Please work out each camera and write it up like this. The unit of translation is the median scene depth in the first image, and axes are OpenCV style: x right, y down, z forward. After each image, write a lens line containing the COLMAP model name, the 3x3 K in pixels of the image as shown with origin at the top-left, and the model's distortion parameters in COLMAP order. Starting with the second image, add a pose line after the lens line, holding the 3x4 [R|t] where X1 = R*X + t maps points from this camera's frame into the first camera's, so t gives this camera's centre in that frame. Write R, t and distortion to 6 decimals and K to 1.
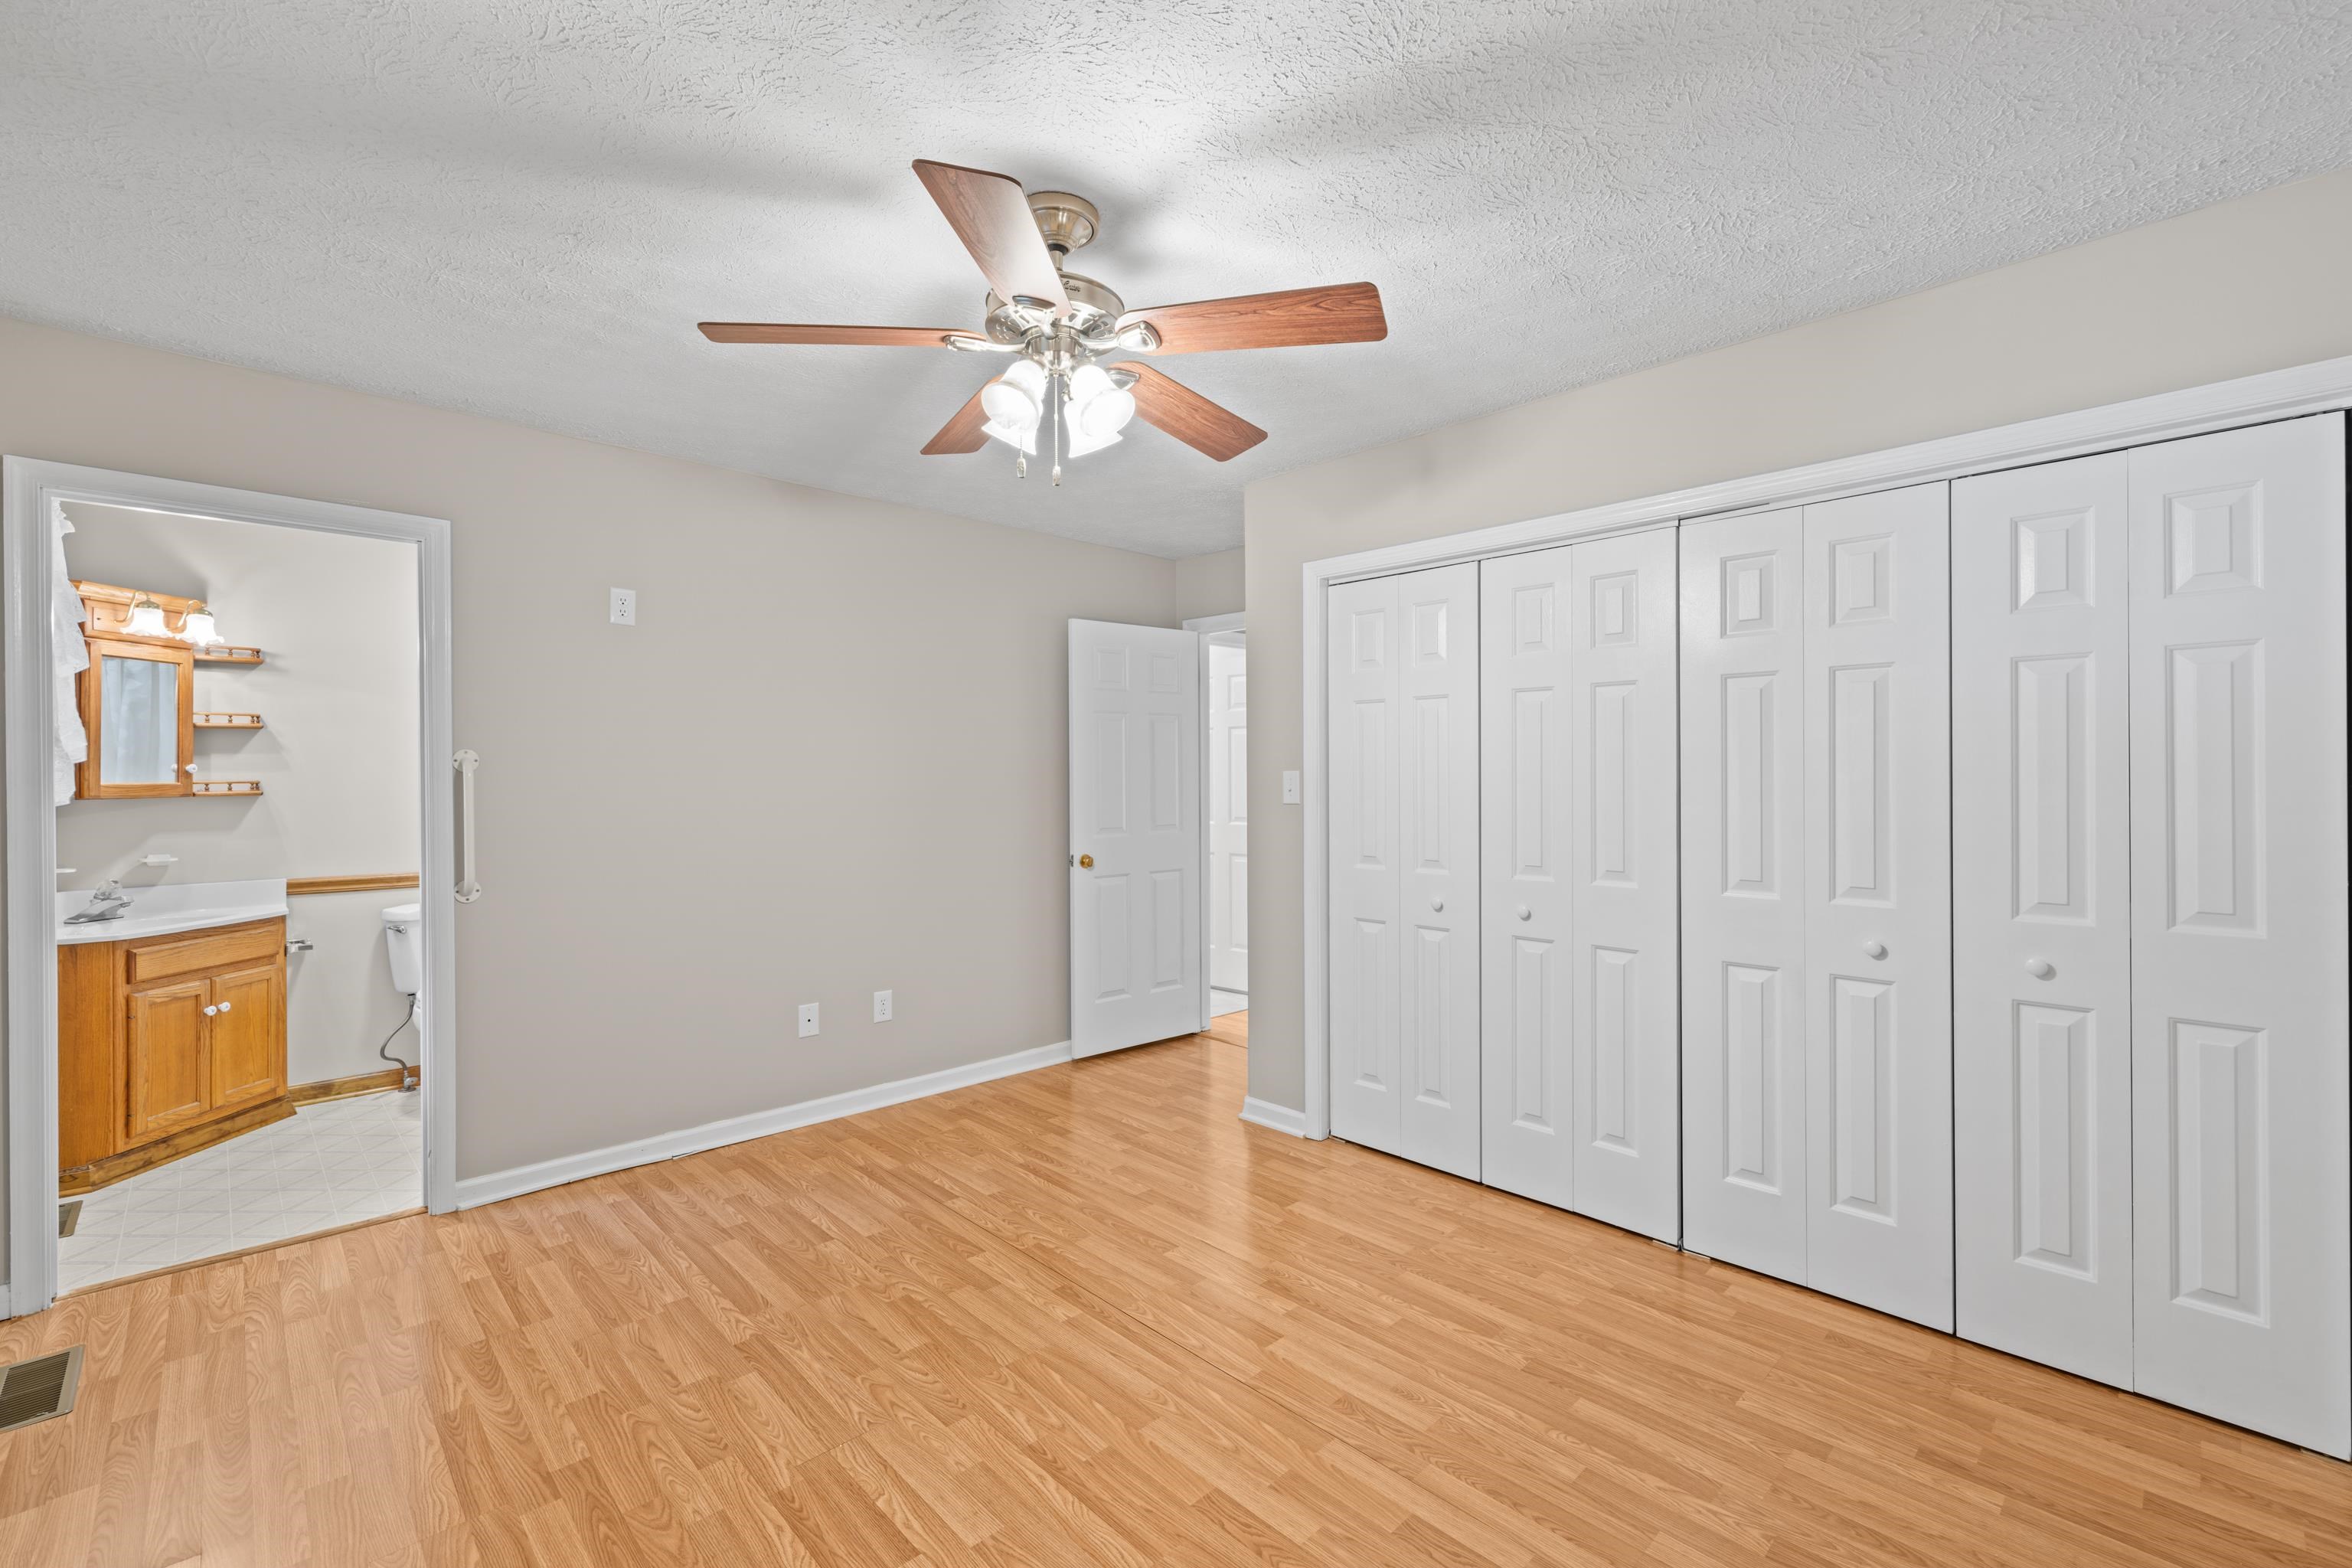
lens RADIAL K [[988.8, 0, 1175.1], [0, 988.8, 782.1], [0, 0, 1]] dist [0.001330, 0.000316]
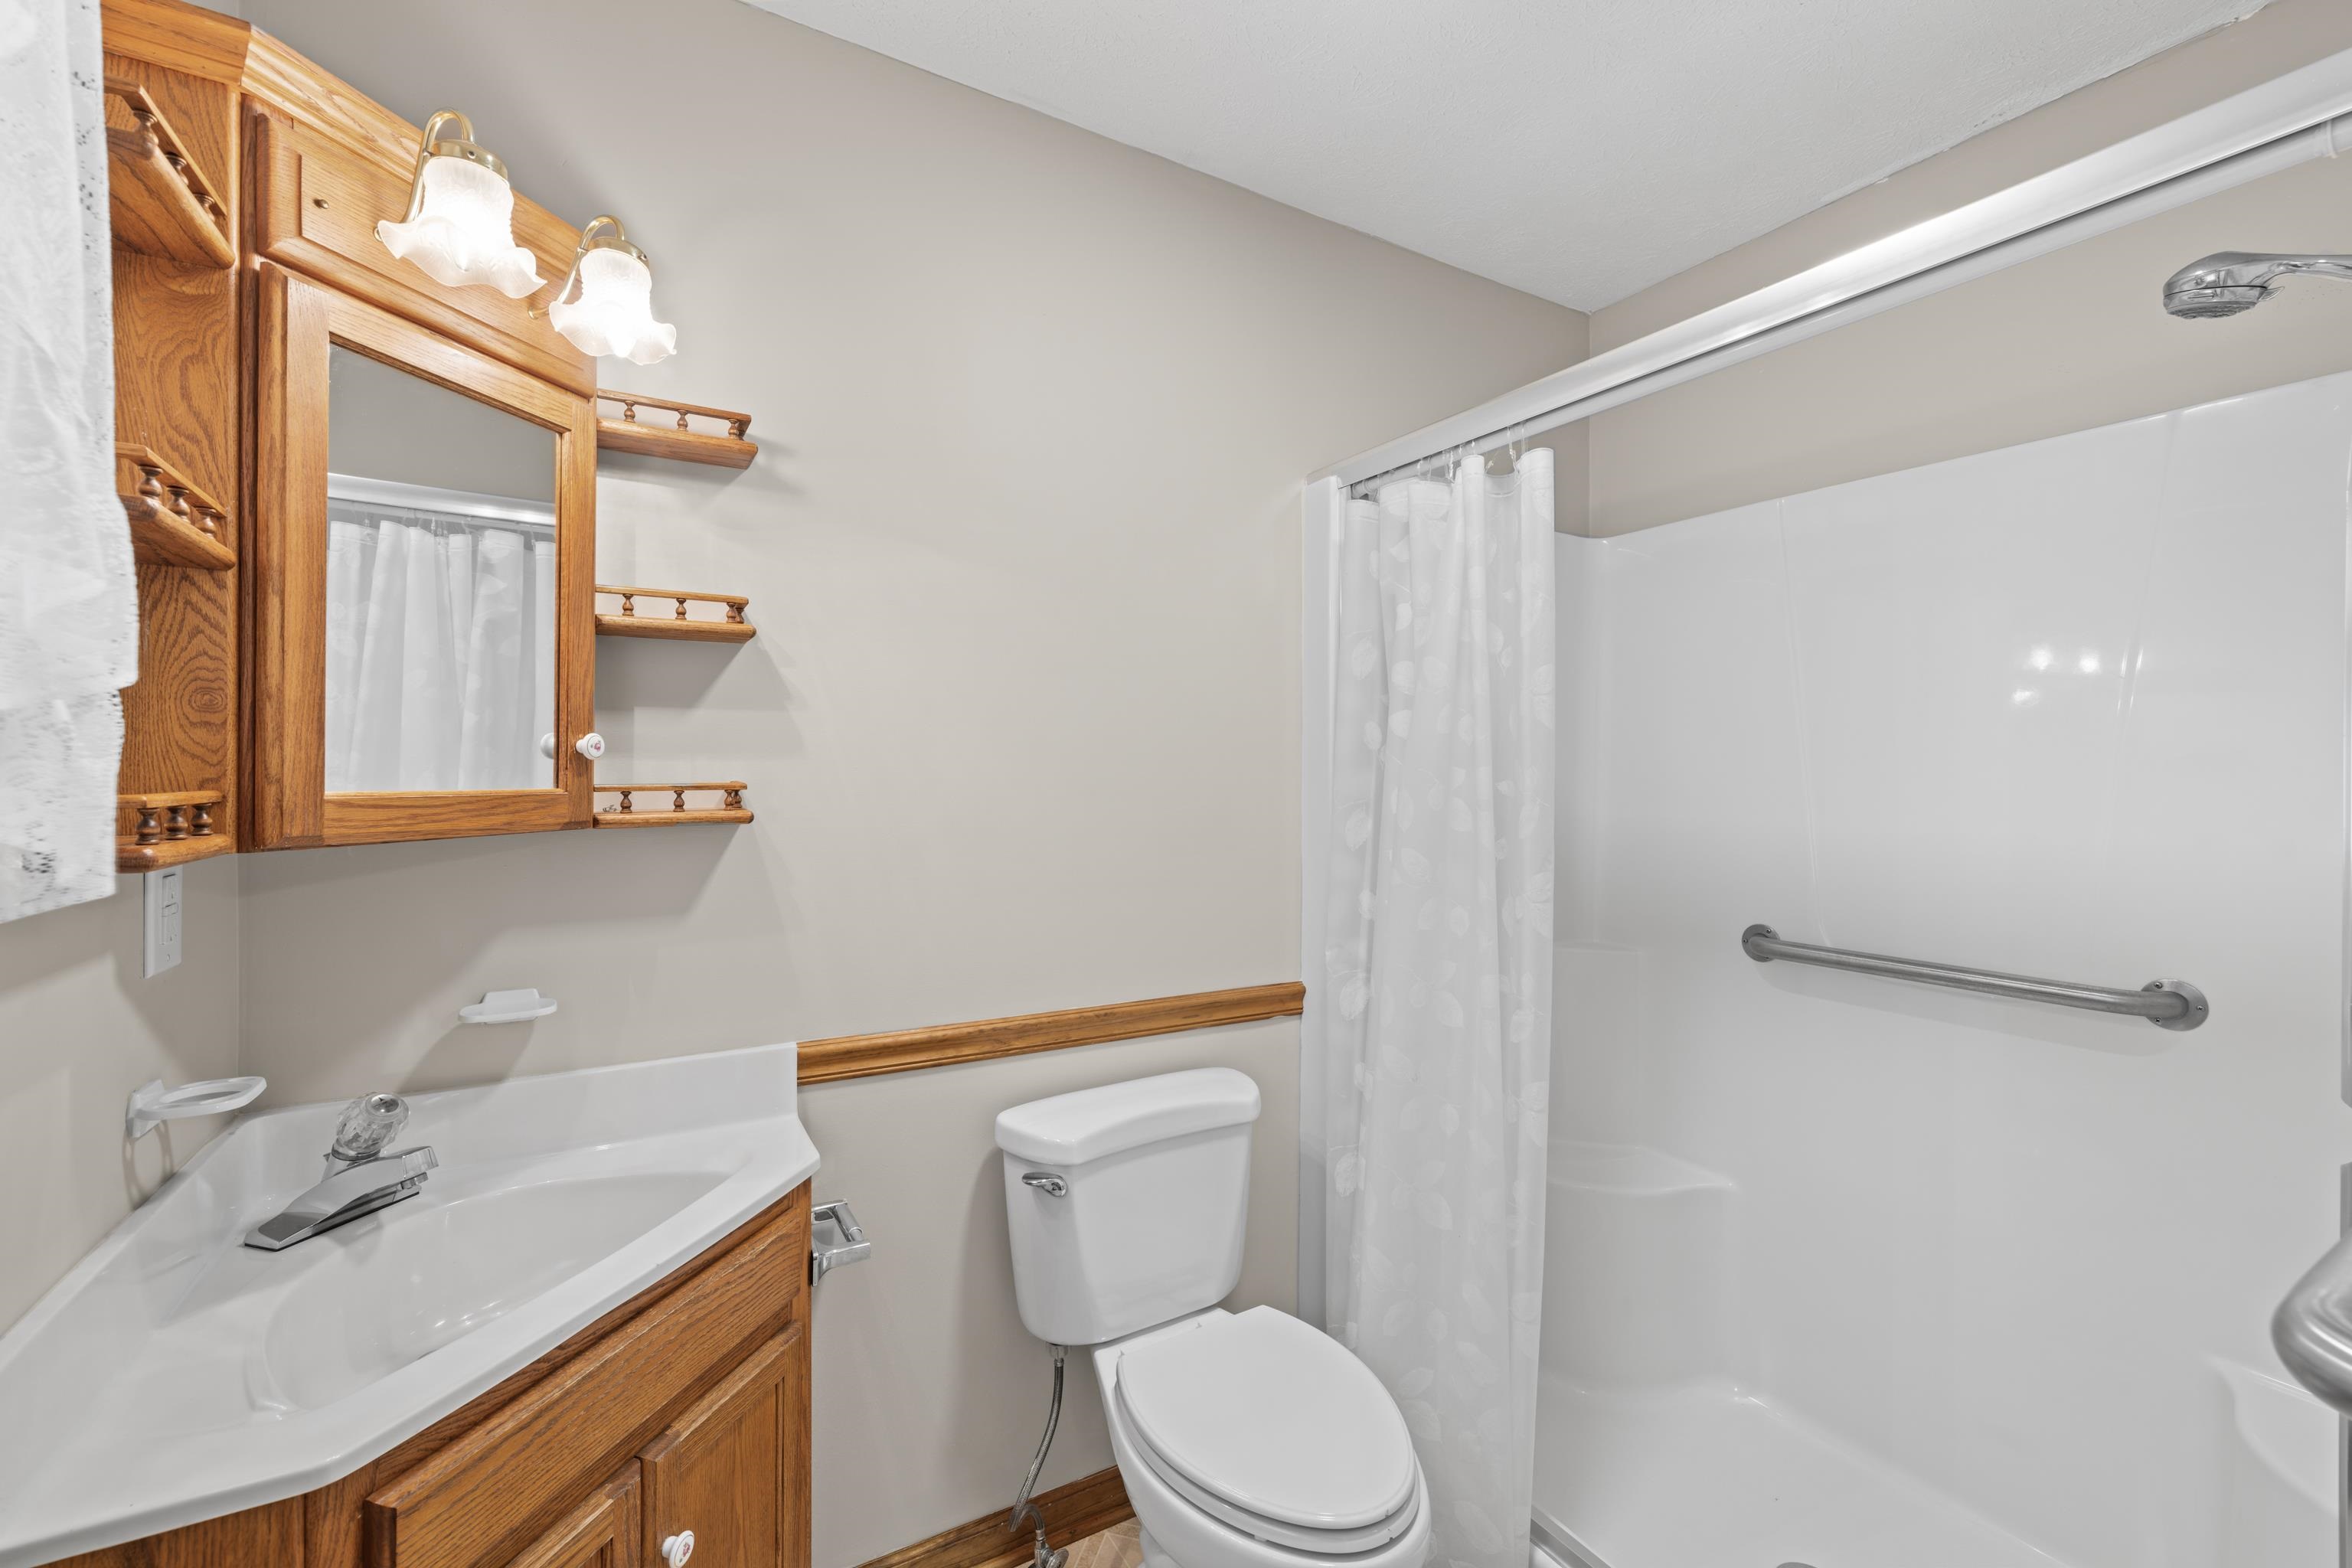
lens RADIAL K [[988.8, 0, 1178.9], [0, 988.8, 777.7], [0, 0, 1]] dist [0.001330, 0.000316]
pose [[0.970283, -0.001201, -0.241971, -1.005948], [-0.000155, 0.999984, -0.005586, -0.001396], [0.241974, 0.005458, 0.970267, 1.012352]]
